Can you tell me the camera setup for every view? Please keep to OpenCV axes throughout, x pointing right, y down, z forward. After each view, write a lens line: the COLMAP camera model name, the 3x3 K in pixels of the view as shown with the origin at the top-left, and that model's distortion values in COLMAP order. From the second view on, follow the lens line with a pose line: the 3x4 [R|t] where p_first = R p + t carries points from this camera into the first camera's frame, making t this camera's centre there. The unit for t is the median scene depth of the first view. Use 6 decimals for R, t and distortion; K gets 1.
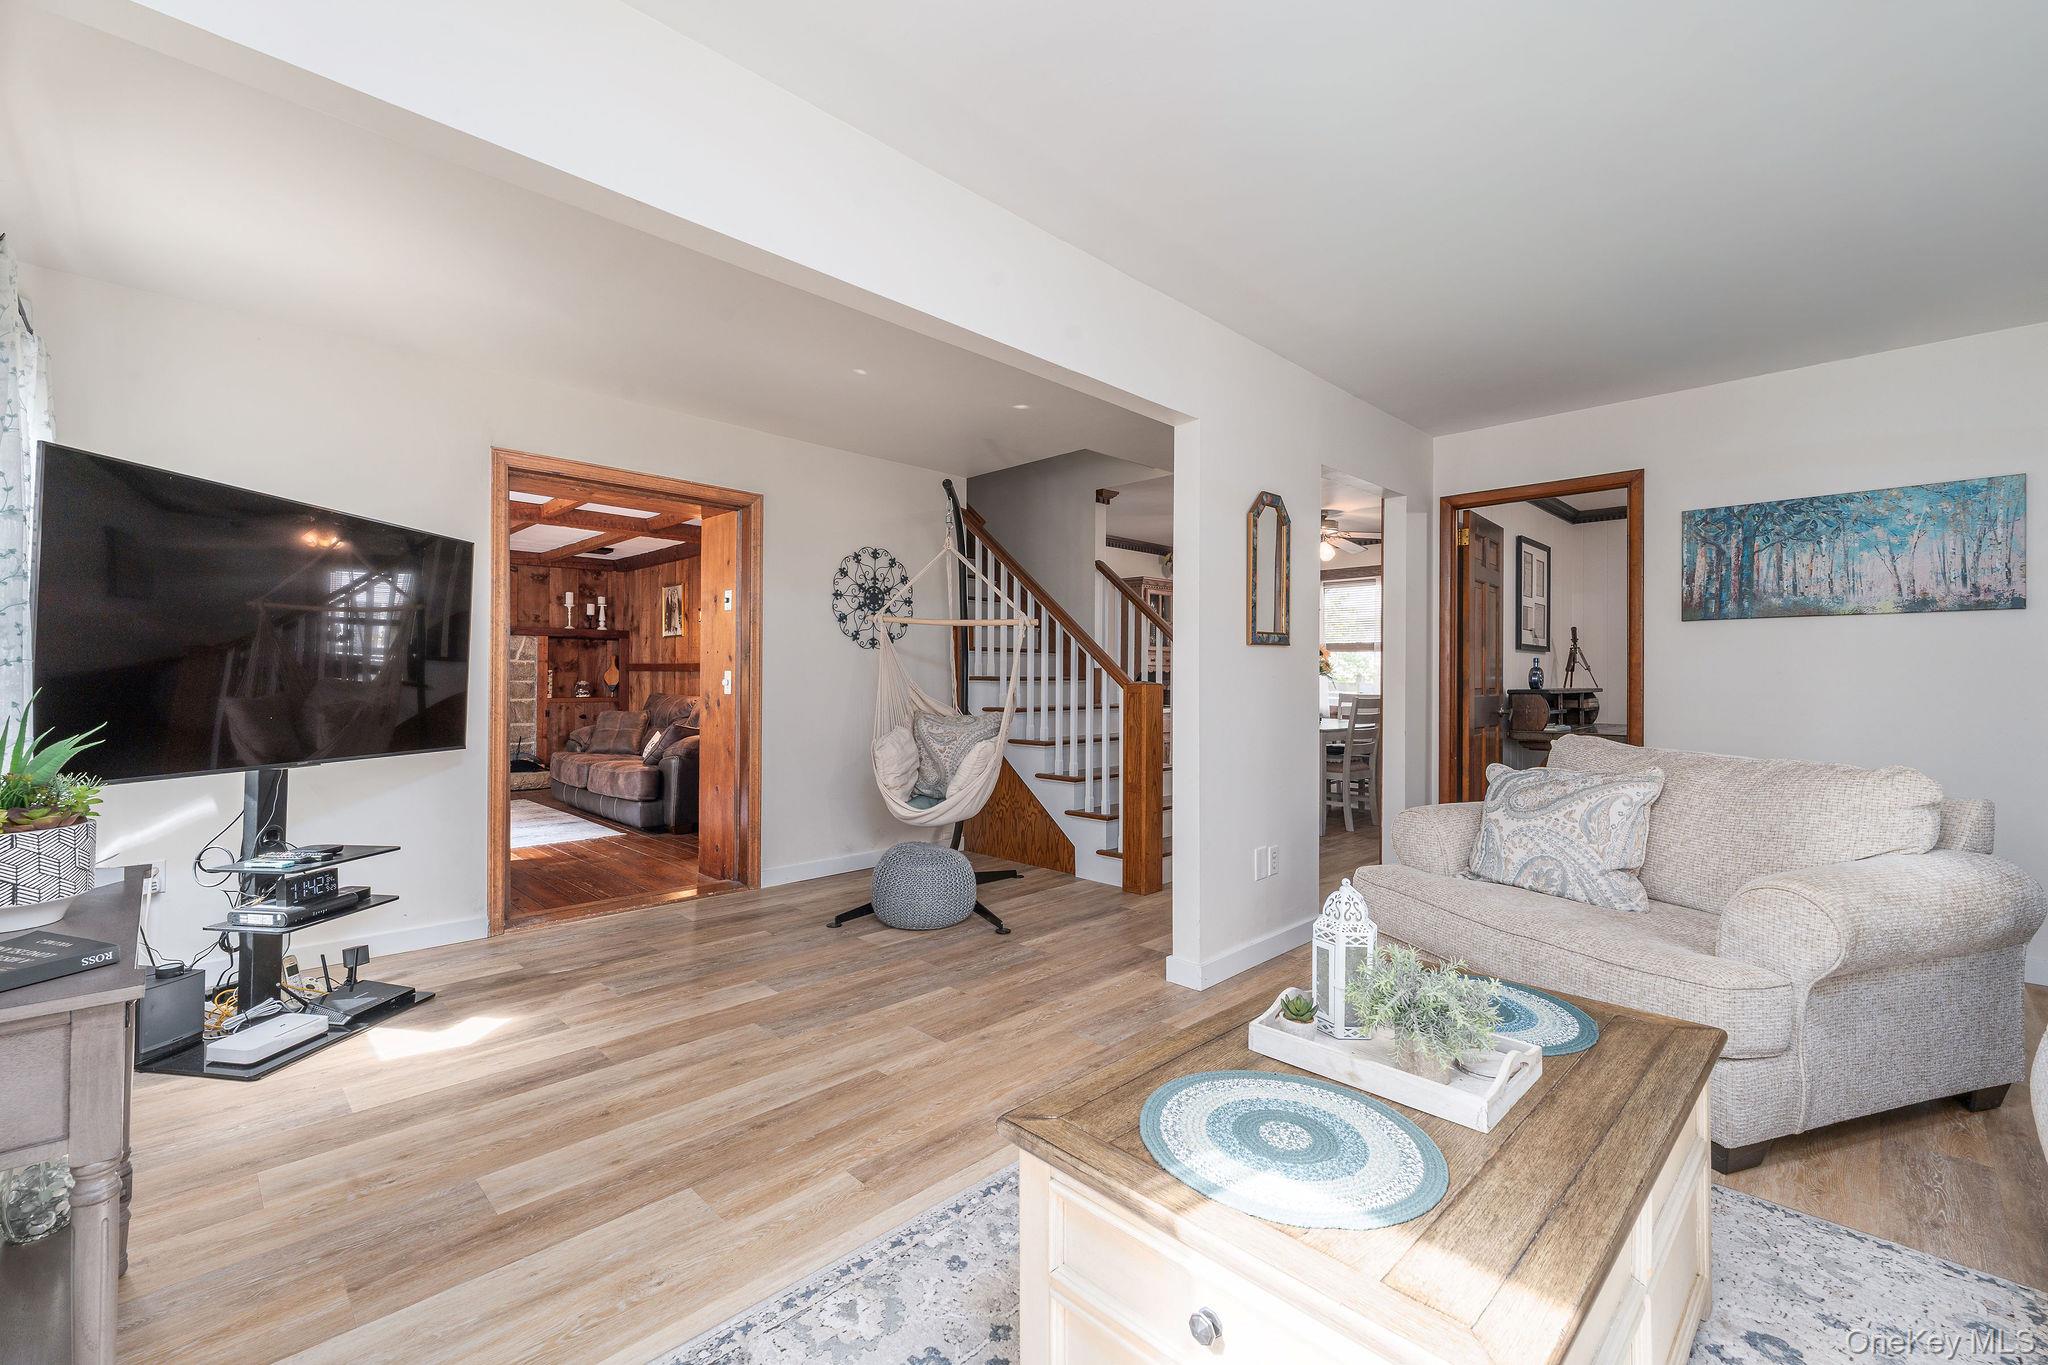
lens RADIAL K [[841.5, 0, 1013.5], [0, 841.5, 670.9], [0, 0, 1]] dist [0.001555, -0.001277]
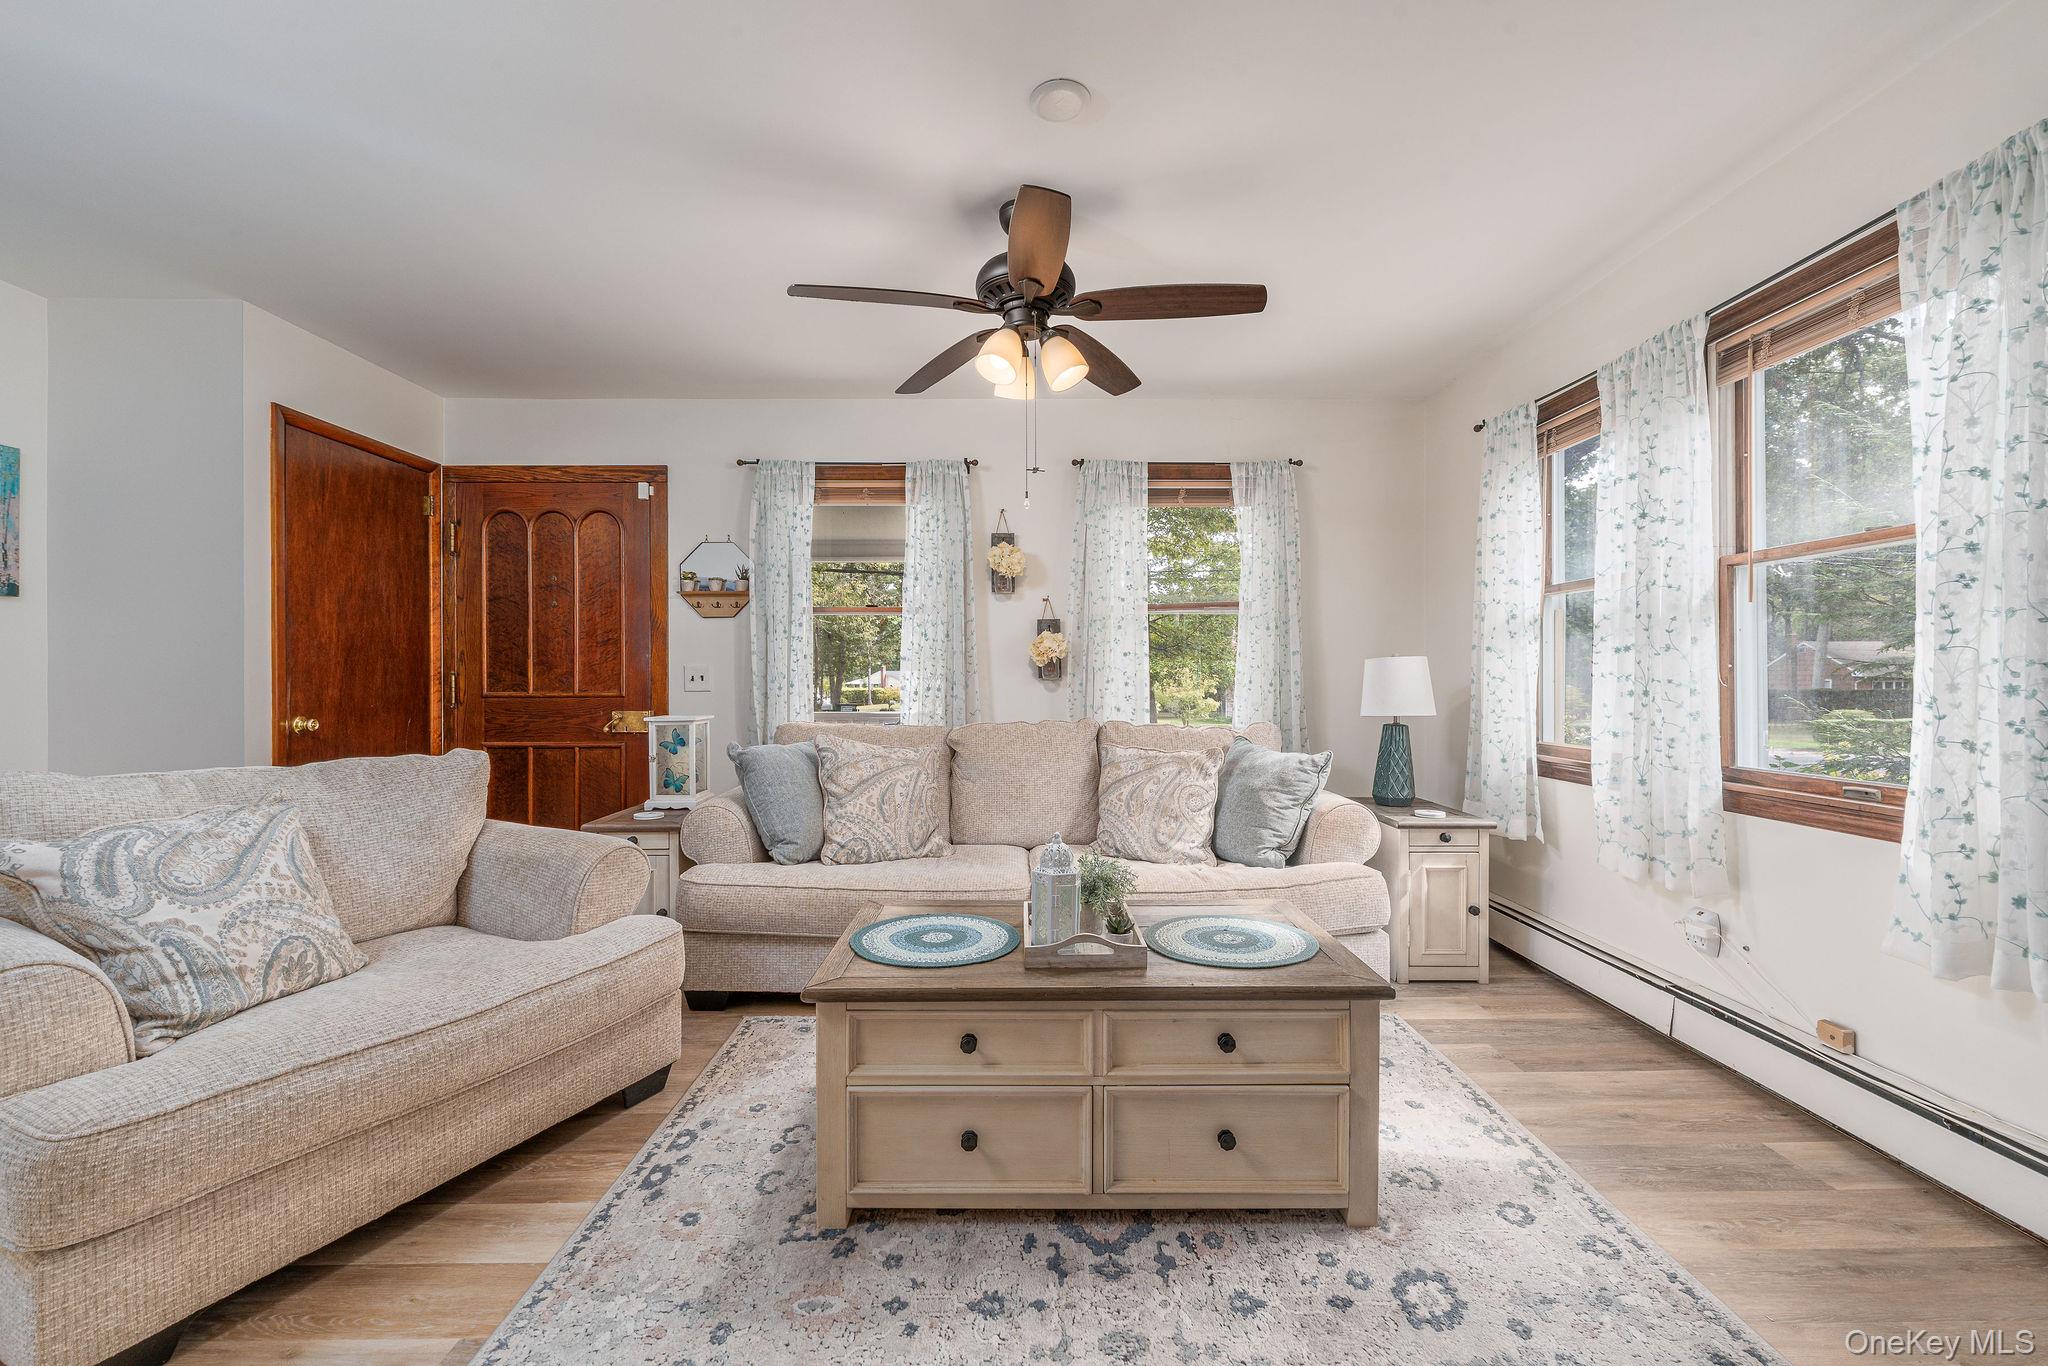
lens RADIAL K [[841.5, 0, 1012.0], [0, 841.5, 685.9], [0, 0, 1]] dist [0.001555, -0.001277]
pose [[-0.703794, -0.009856, 0.710336, -0.243861], [-0.006601, 0.999951, 0.007335, 0.011136], [-0.710374, 0.000473, -0.703825, 1.060957]]
